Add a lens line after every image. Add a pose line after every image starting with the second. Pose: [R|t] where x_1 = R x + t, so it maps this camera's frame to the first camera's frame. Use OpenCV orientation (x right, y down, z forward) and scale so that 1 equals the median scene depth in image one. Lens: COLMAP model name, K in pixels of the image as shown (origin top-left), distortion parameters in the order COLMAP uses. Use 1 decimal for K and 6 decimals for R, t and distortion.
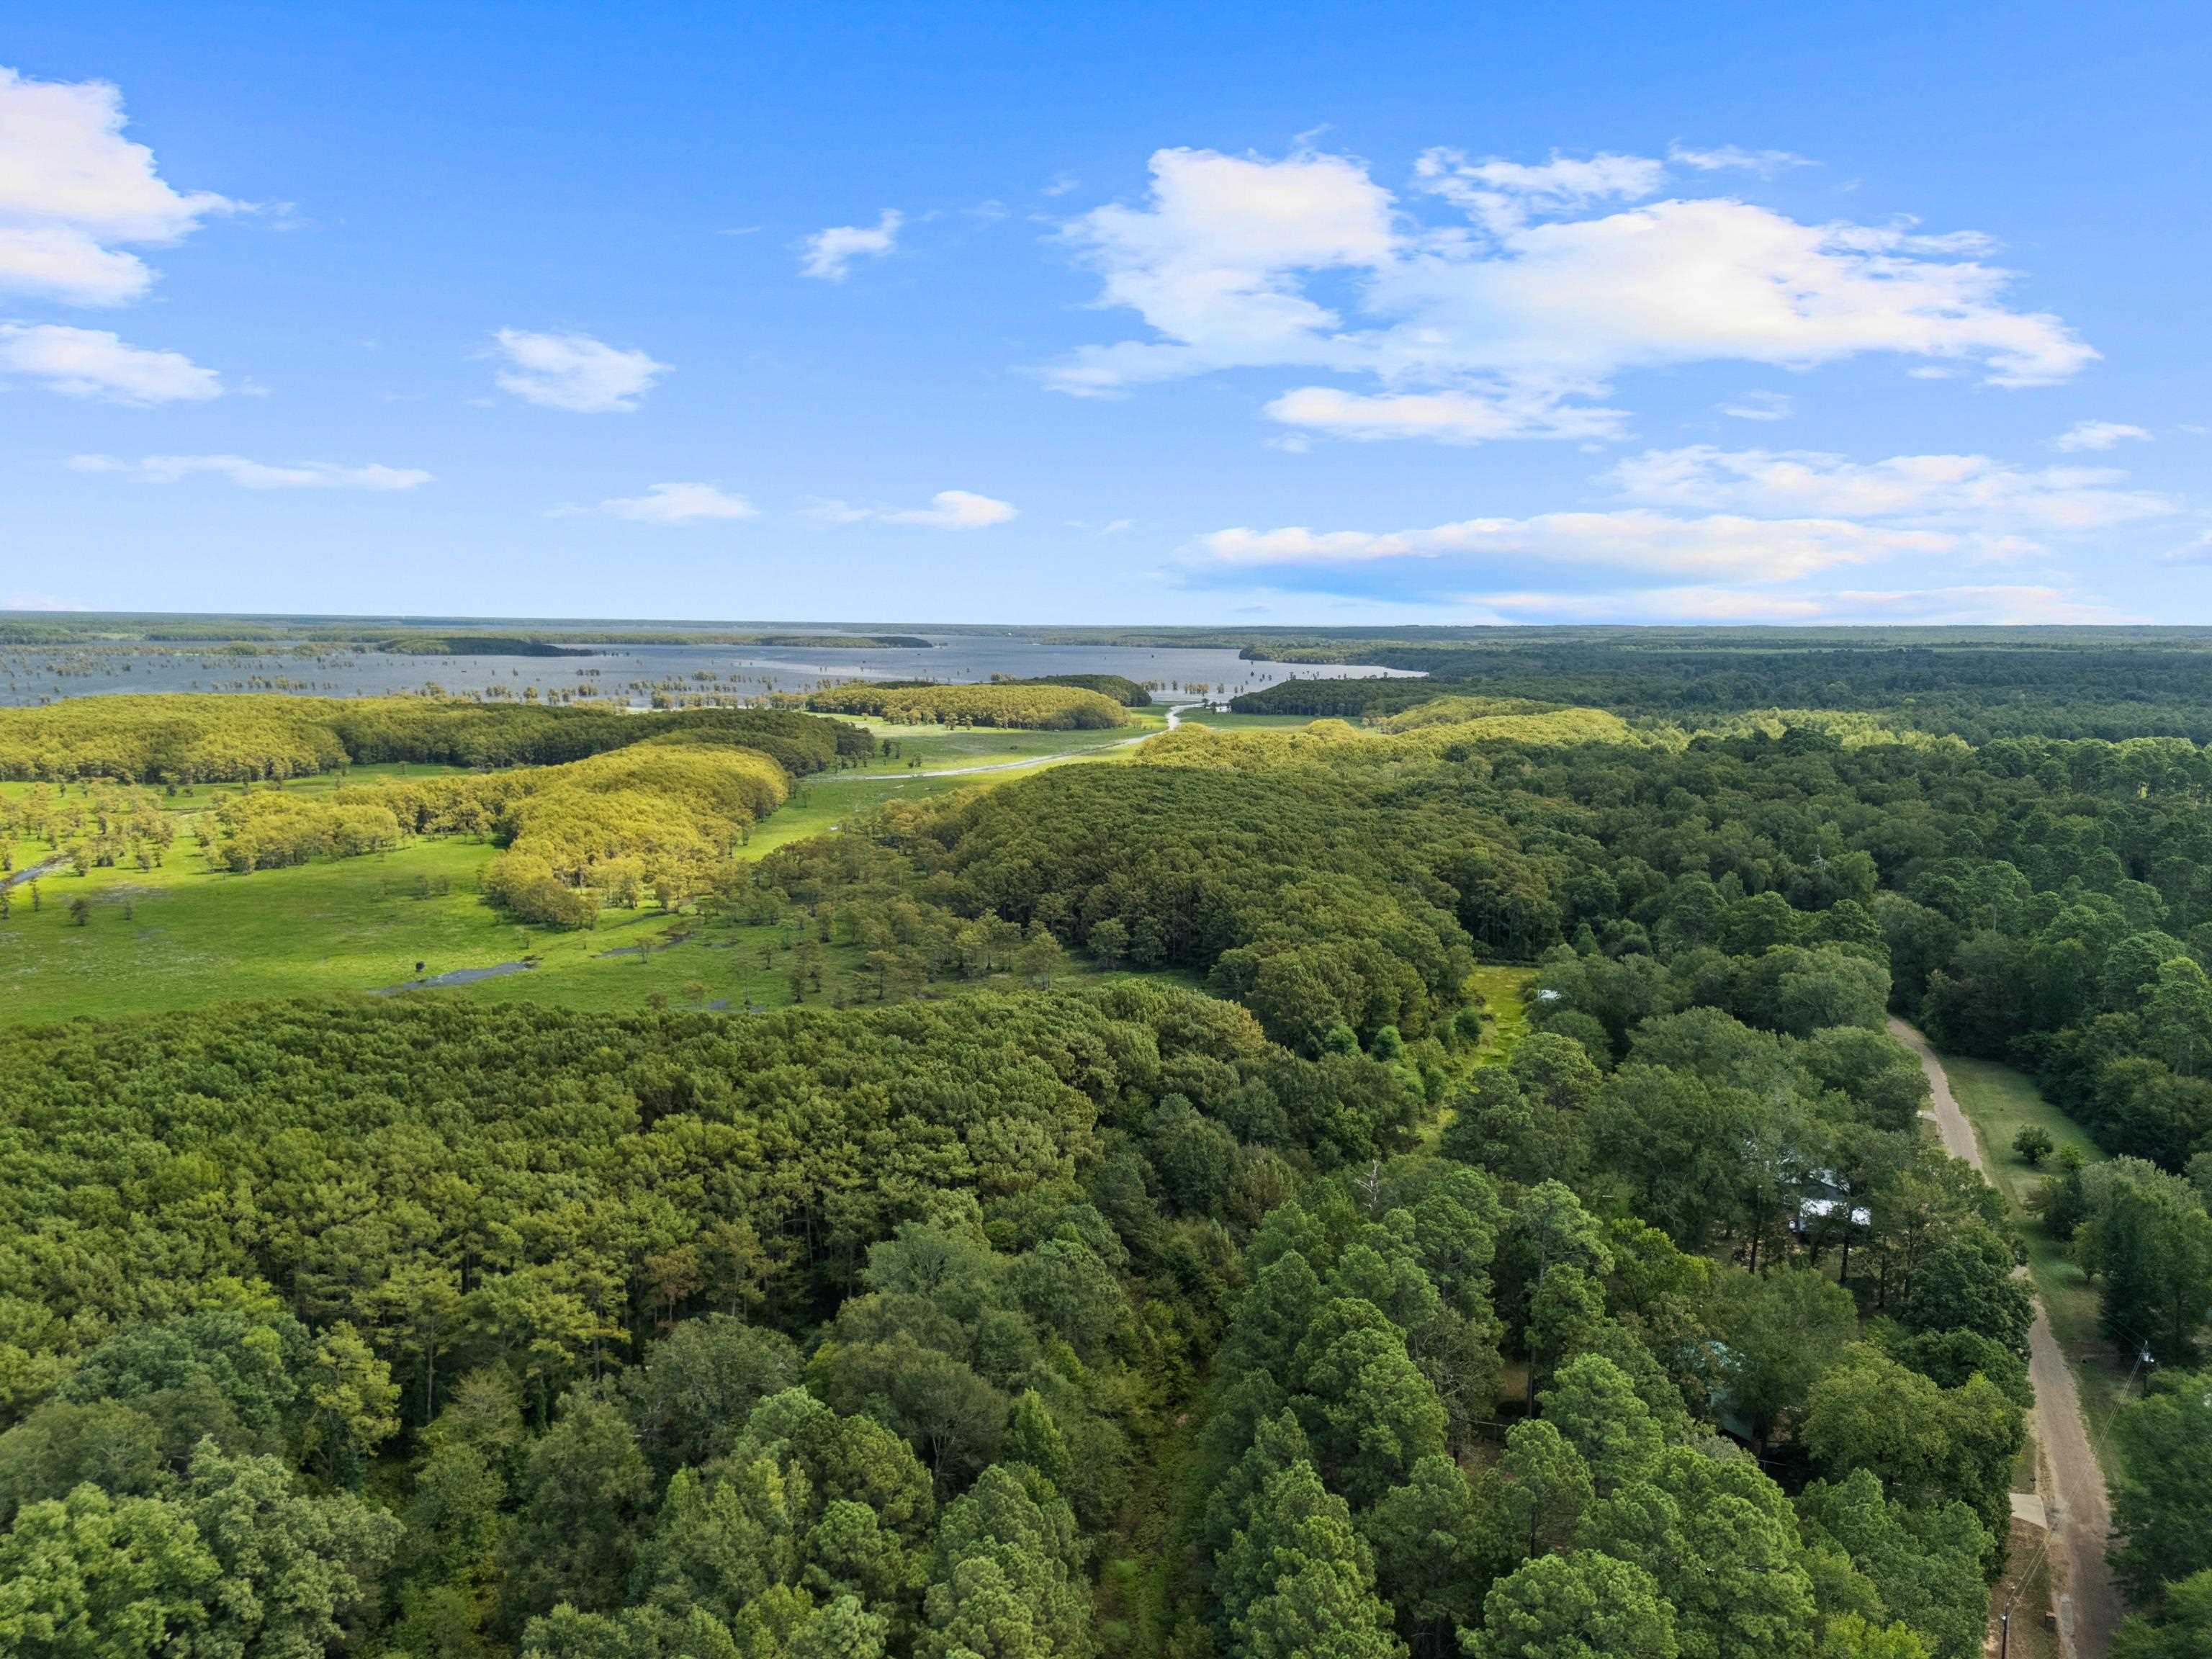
lens RADIAL K [[1618.4, 0, 1120.7], [0, 1618.4, 839.8], [0, 0, 1]] dist [0.067245, -0.056613]
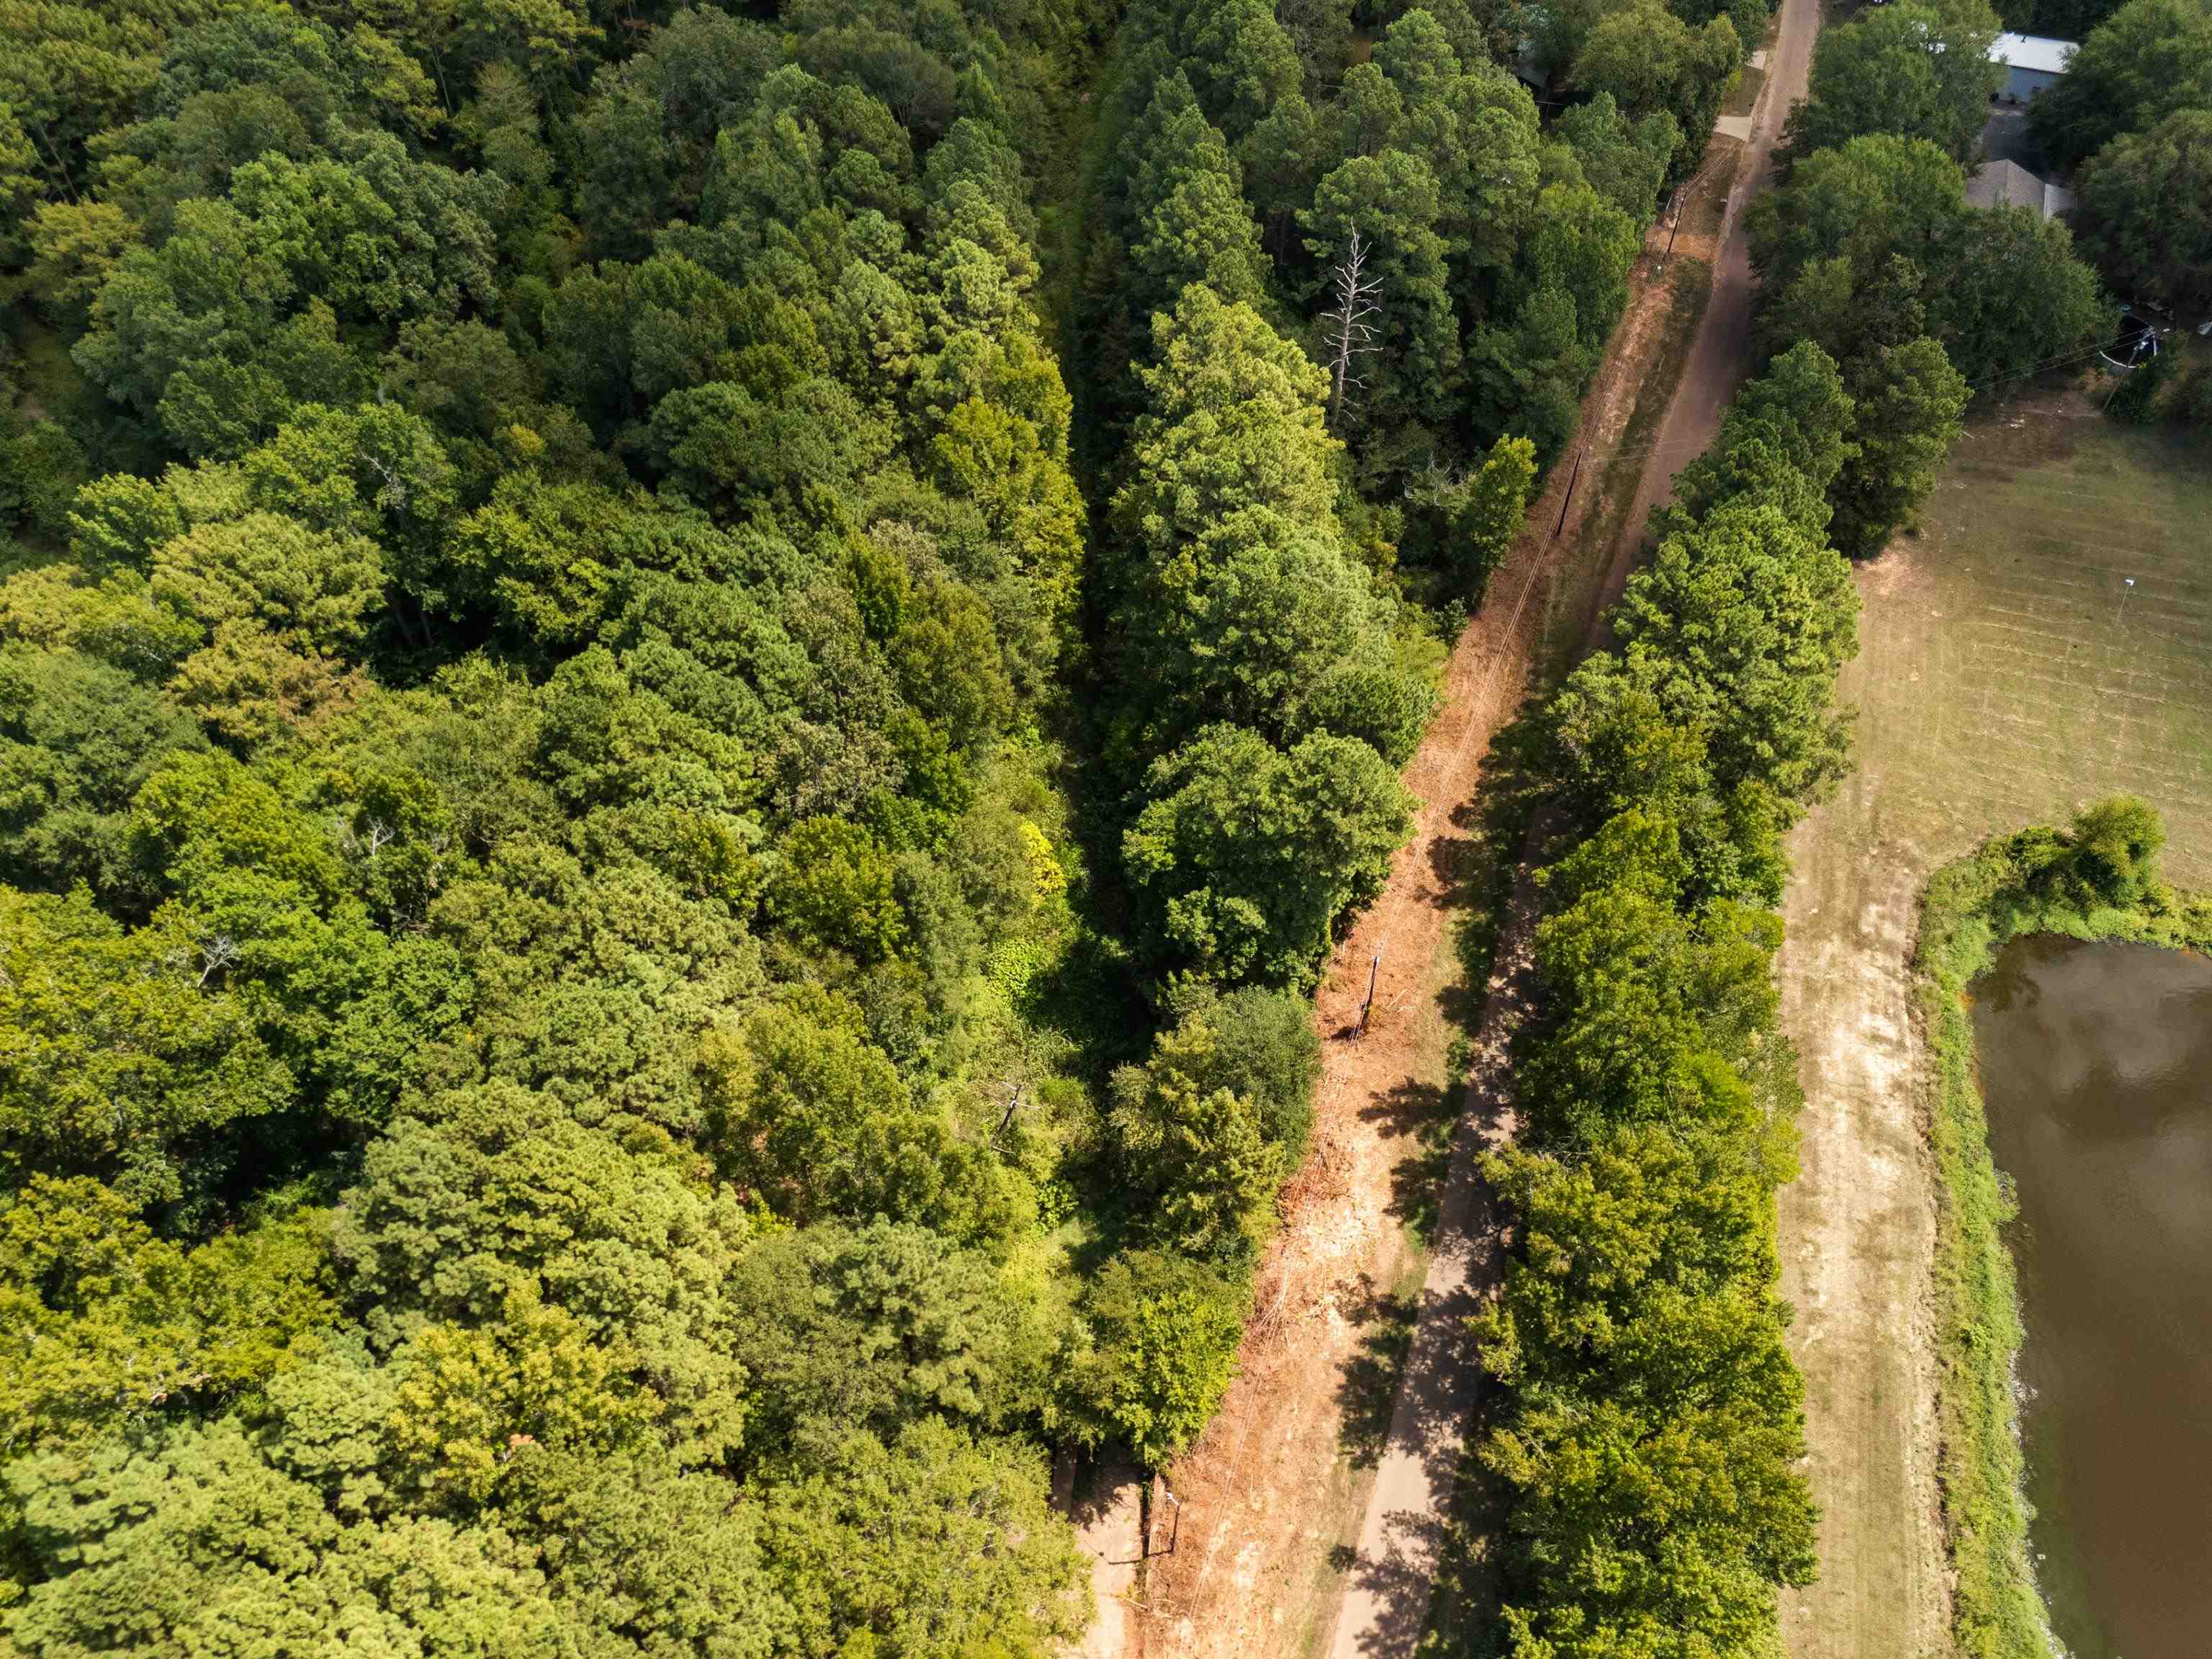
lens RADIAL K [[1618.4, 0, 1120.7], [0, 1618.4, 839.8], [0, 0, 1]] dist [0.067245, -0.056613]
pose [[0.996177, -0.066133, 0.057071, -0.046762], [0.010209, 0.737002, 0.675813, -0.061317], [-0.086755, -0.672647, 0.734860, -0.284425]]
